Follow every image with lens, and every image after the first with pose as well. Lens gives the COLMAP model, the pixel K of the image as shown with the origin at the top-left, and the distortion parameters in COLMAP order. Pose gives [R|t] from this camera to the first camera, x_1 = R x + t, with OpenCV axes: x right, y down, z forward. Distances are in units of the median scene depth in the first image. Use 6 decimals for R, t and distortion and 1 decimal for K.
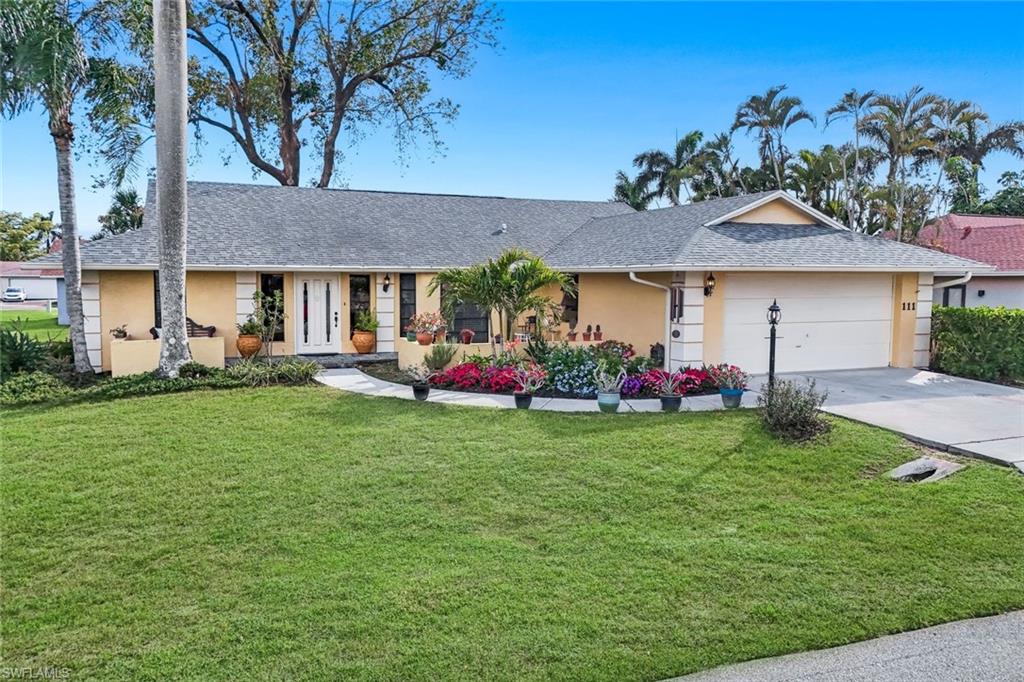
lens RADIAL K [[720.1, 0, 528.6], [0, 720.1, 339.5], [0, 0, 1]] dist [0.071411, -0.071542]
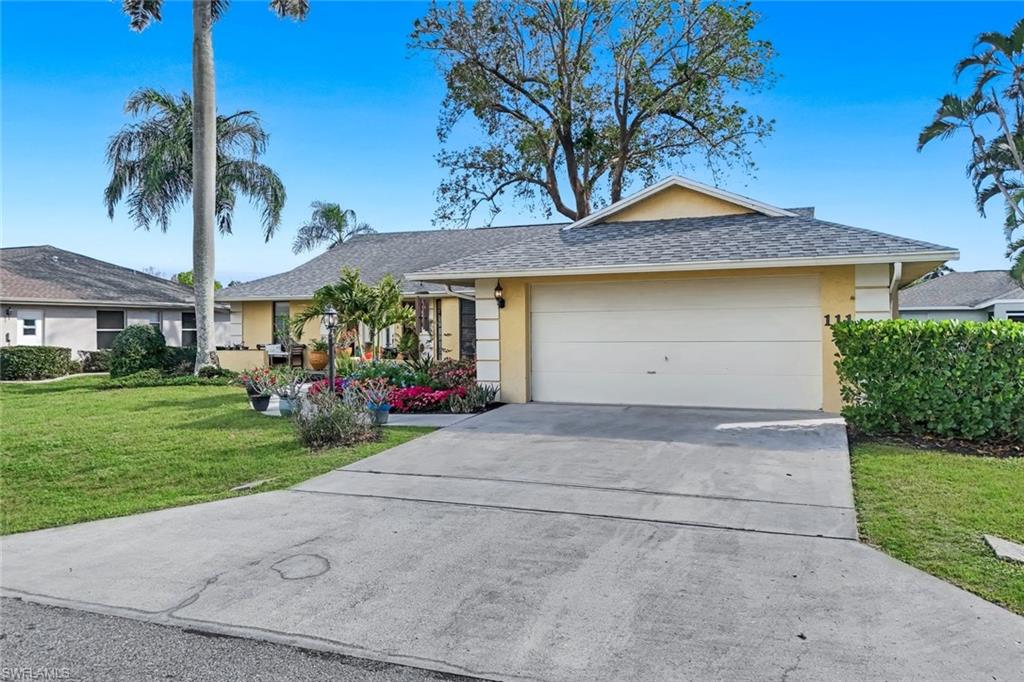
lens RADIAL K [[720.1, 0, 528.6], [0, 720.1, 339.5], [0, 0, 1]] dist [0.071411, -0.071542]
pose [[0.748526, 0.007543, -0.663063, 0.736333], [-0.046071, 0.998111, -0.040654, 0.008668], [0.661504, 0.060978, 0.747459, 0.336366]]
